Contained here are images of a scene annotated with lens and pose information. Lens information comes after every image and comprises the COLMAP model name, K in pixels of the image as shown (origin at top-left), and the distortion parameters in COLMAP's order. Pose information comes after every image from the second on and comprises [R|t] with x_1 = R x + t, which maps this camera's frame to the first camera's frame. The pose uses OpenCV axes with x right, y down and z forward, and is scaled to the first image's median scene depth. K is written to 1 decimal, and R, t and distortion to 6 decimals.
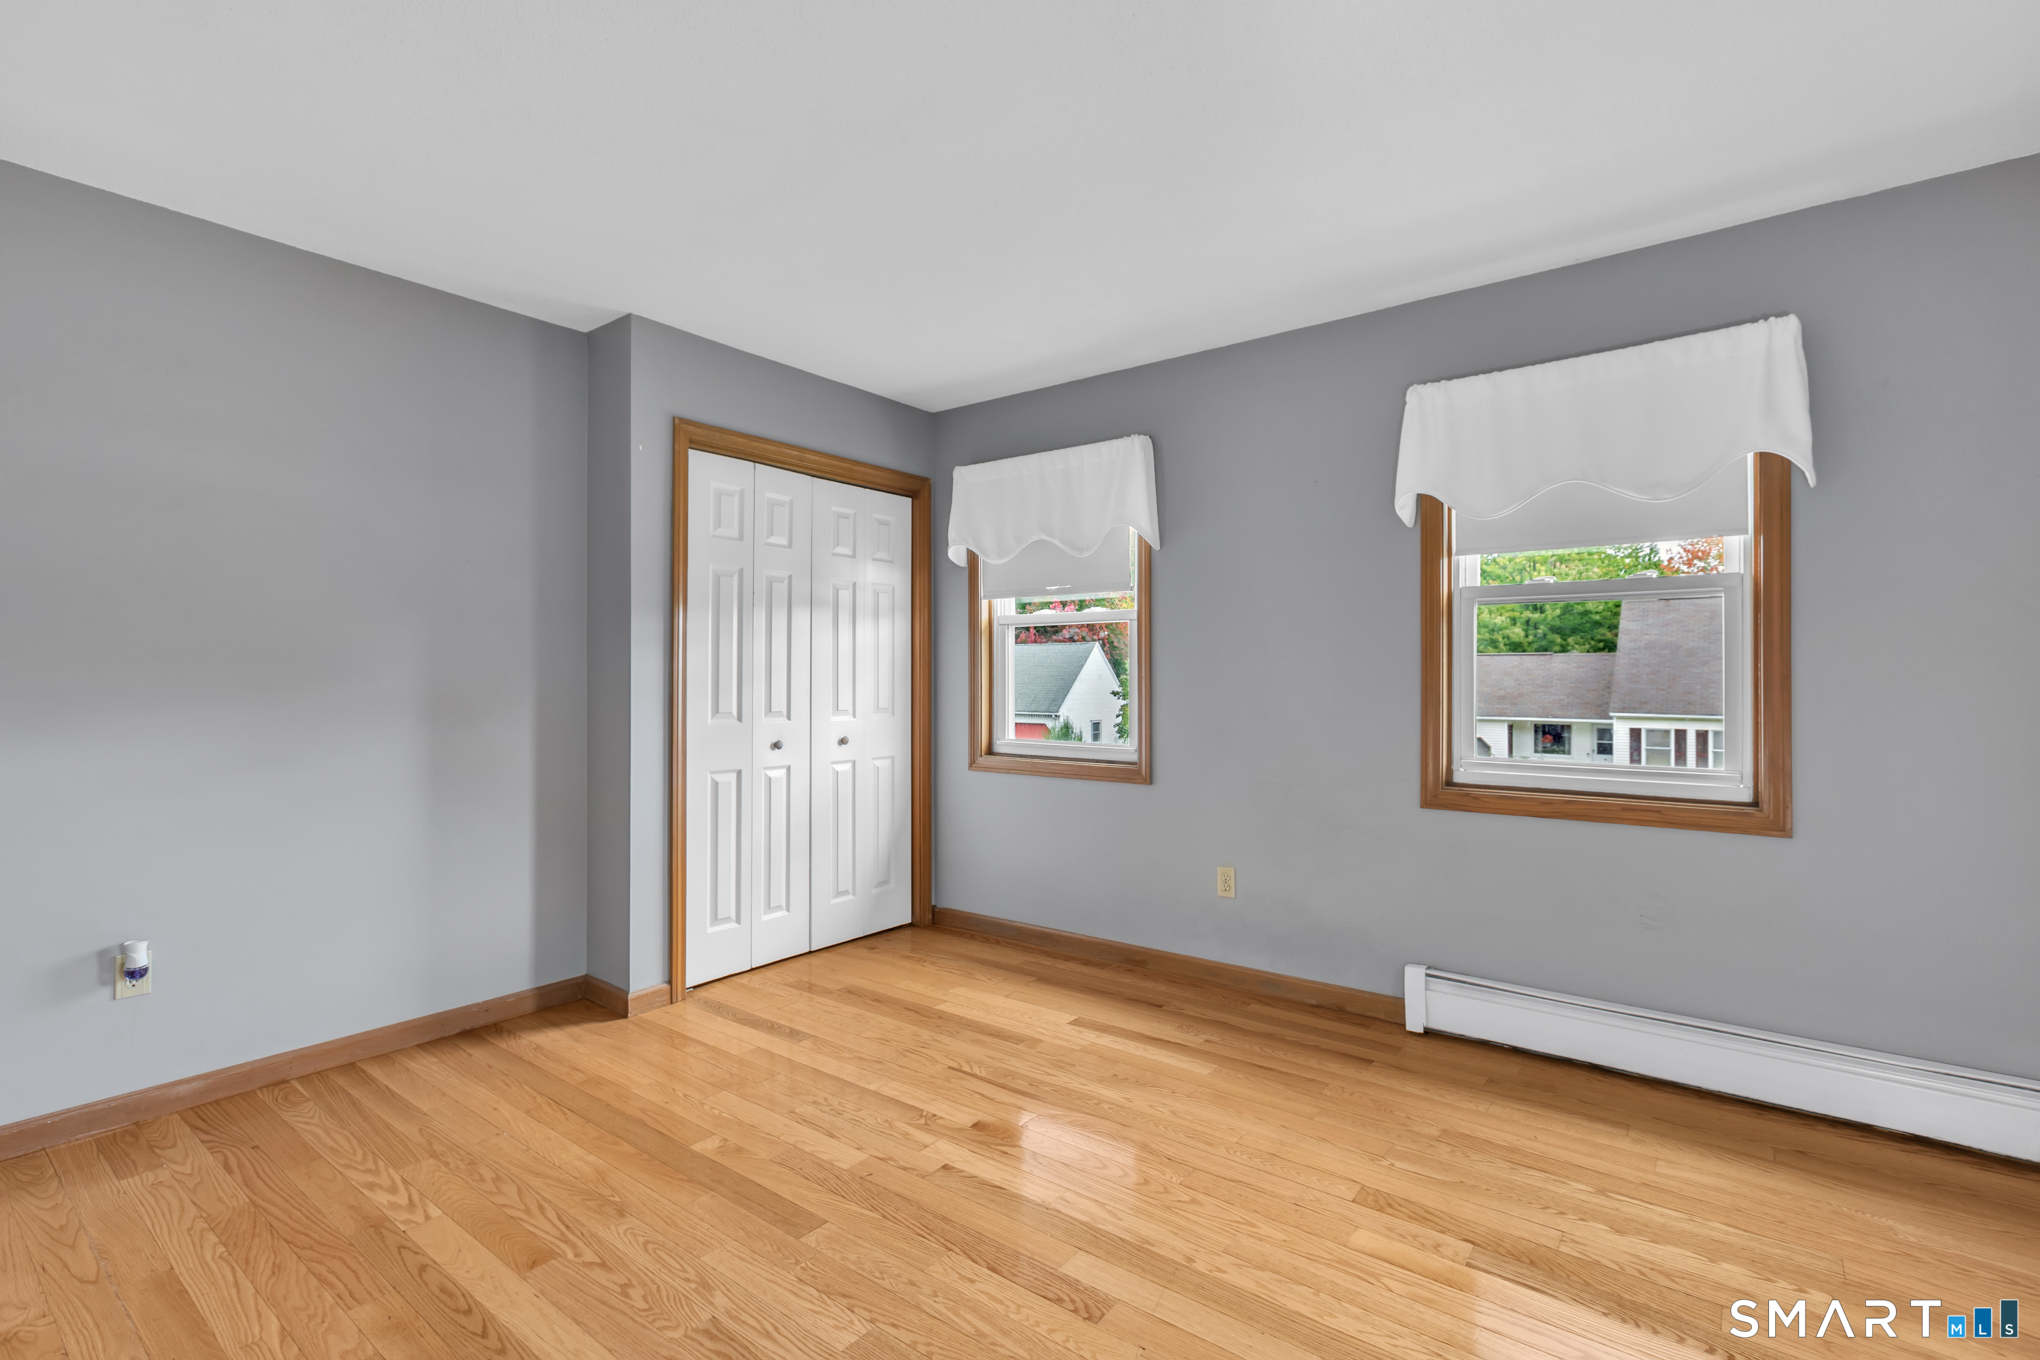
lens RADIAL K [[933.2, 0, 1020.0], [0, 933.2, 680.0], [0, 0, 1]] dist [0.002086, -0.000053]
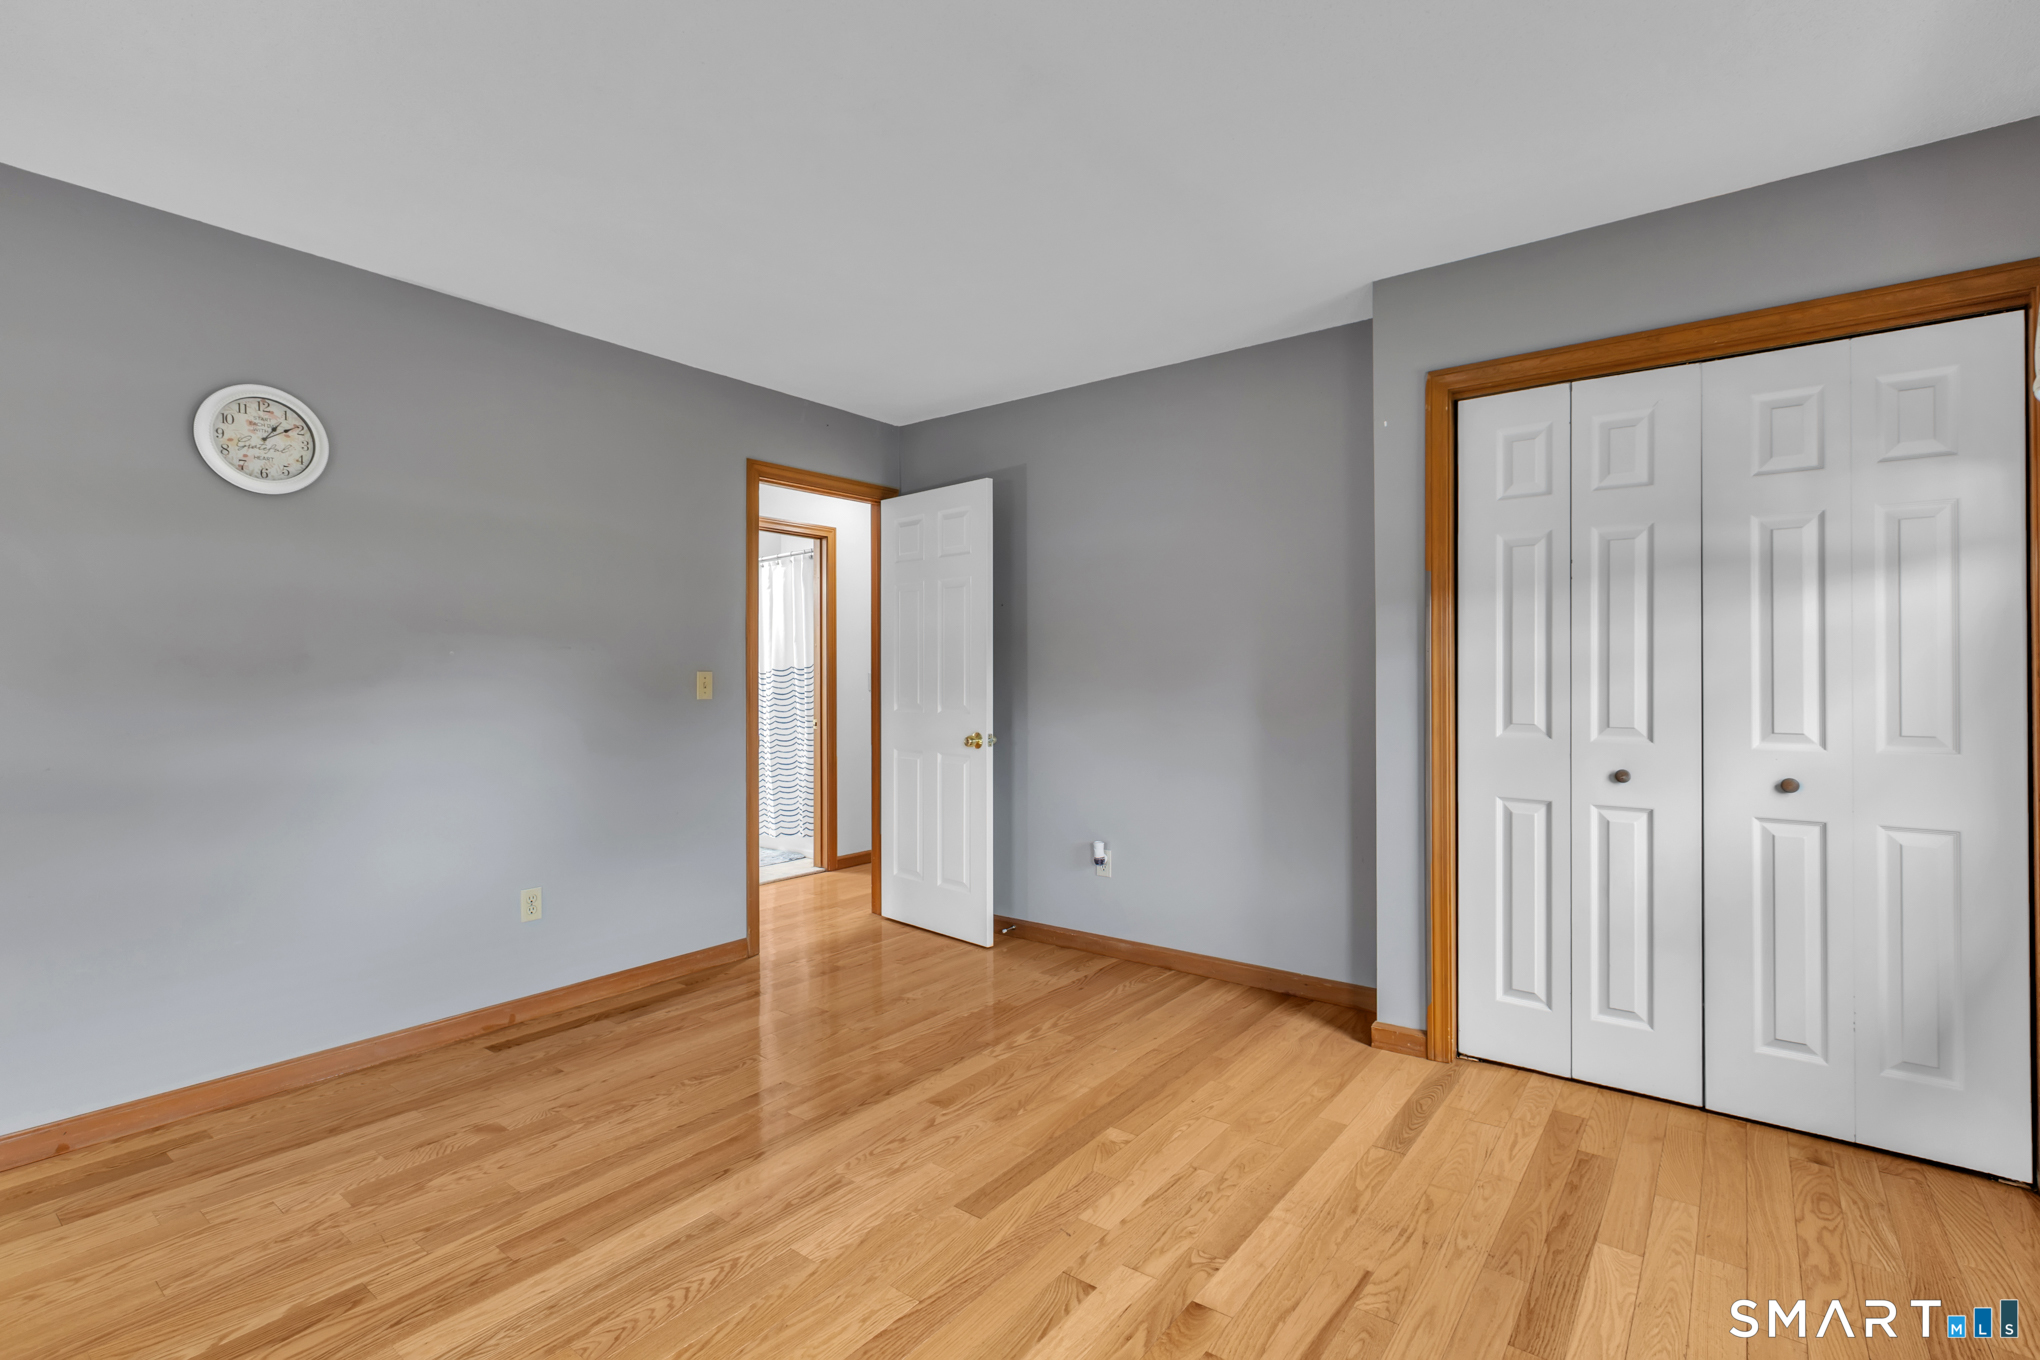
lens RADIAL K [[933.2, 0, 1020.0], [0, 933.2, 680.0], [0, 0, 1]] dist [0.002086, -0.000053]
pose [[0.002645, 0.005115, -0.999983, 0.528802], [0.000421, 0.999987, 0.005116, -0.006453], [0.999996, -0.000434, 0.002643, 0.683235]]
